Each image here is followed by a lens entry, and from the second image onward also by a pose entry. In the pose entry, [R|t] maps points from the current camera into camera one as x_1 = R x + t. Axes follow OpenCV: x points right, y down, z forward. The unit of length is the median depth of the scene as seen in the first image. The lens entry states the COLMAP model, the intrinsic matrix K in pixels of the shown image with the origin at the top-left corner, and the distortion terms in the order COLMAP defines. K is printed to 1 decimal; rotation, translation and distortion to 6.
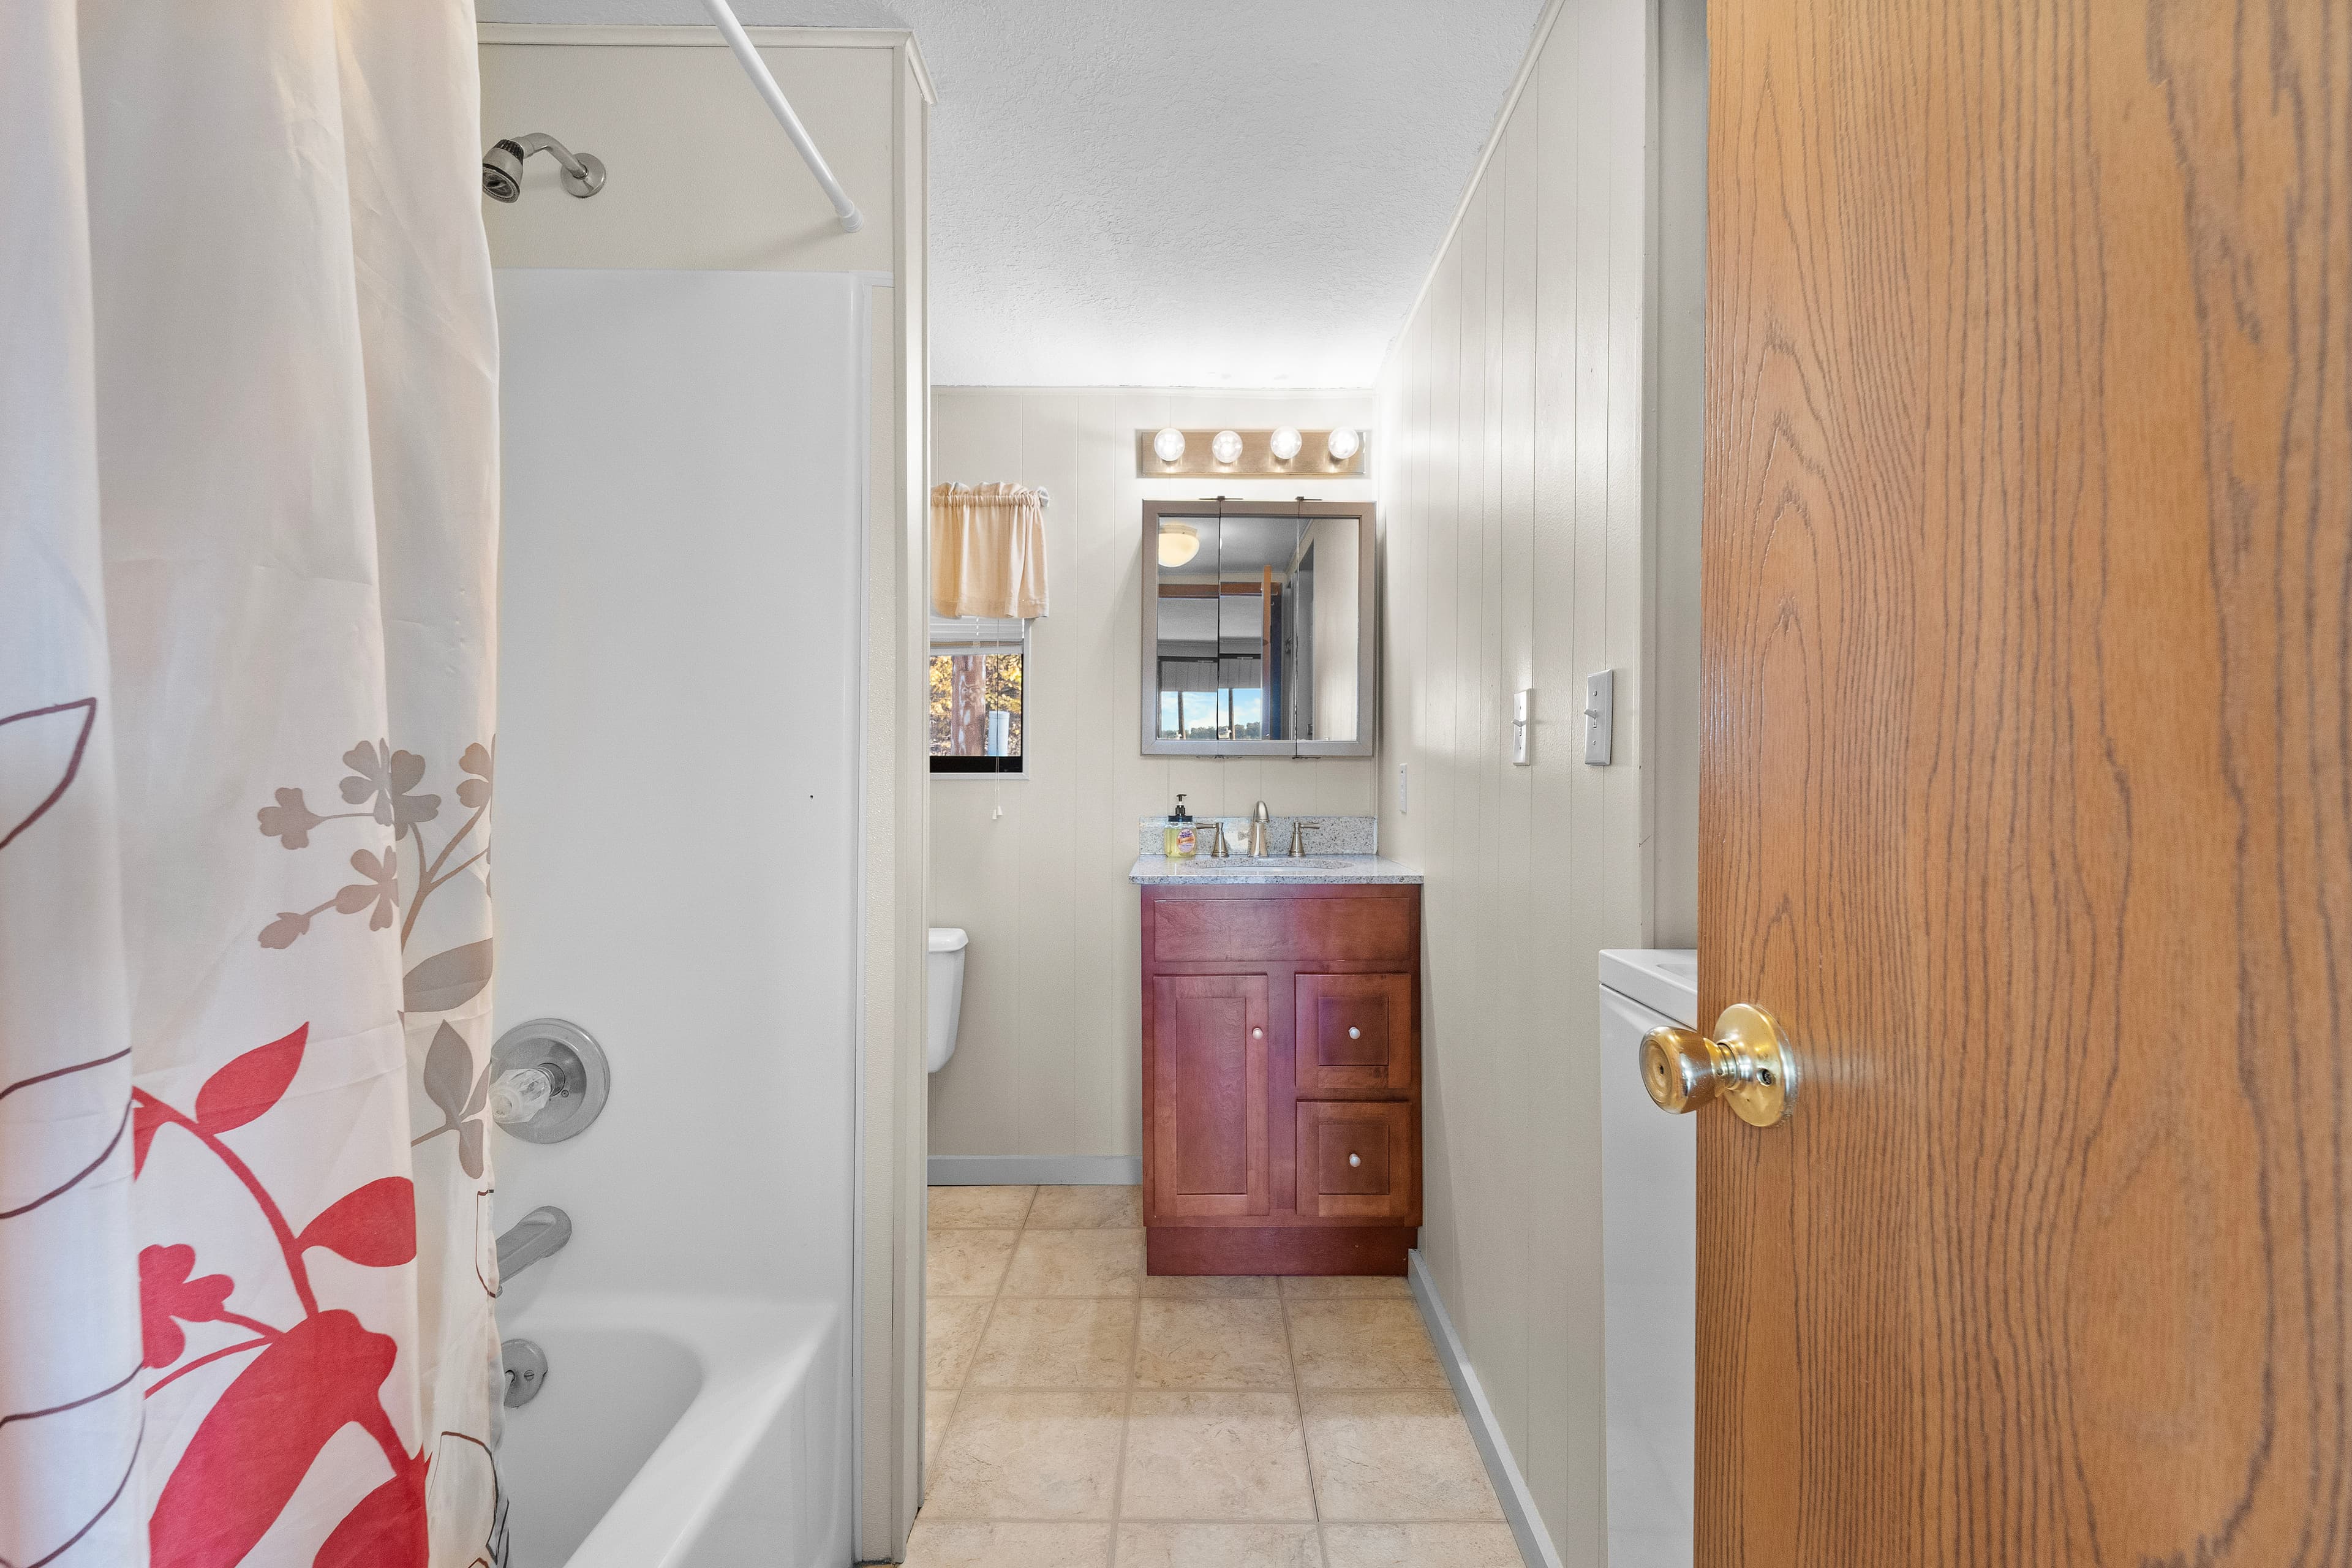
lens RADIAL K [[967.0, 0, 1184.3], [0, 967.0, 781.8], [0, 0, 1]] dist [-0.001246, -0.000144]
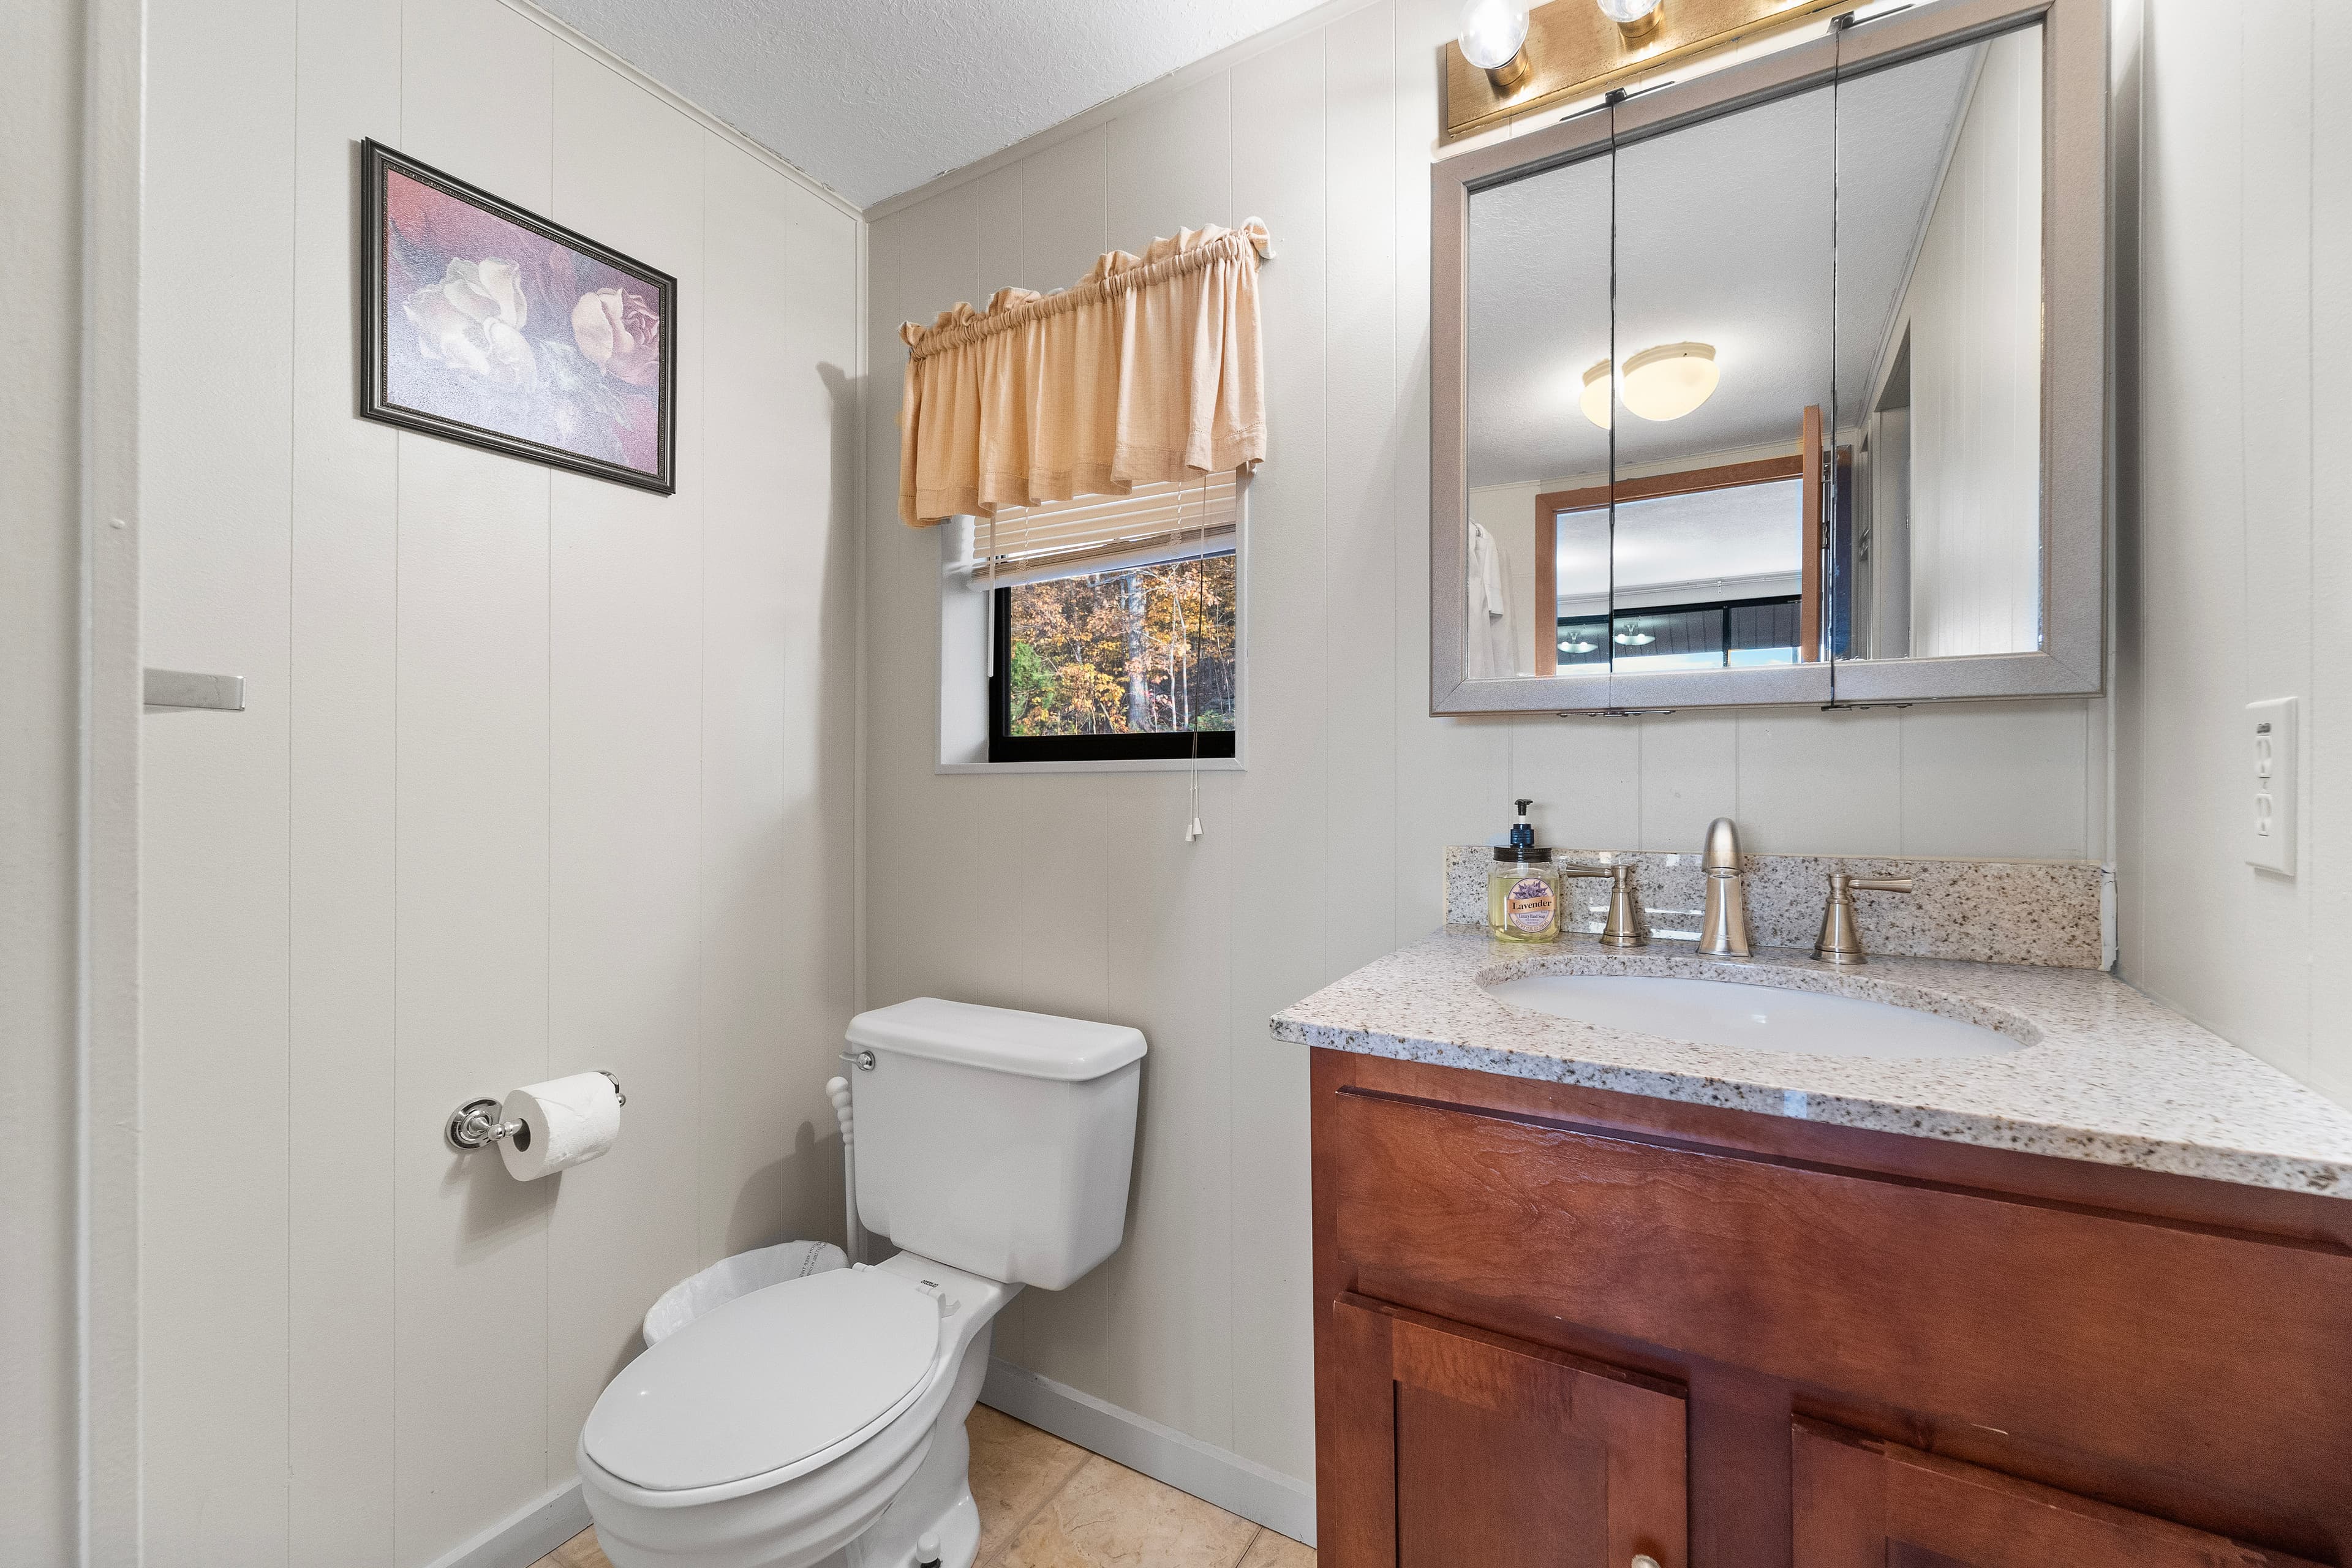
lens RADIAL K [[967.0, 0, 1161.6], [0, 967.0, 779.0], [0, 0, 1]] dist [-0.001246, -0.000144]
pose [[0.859763, -0.000748, -0.510694, 0.080061], [-0.002130, 0.999985, -0.005051, 0.005582], [0.510690, 0.005430, 0.859748, 0.521164]]
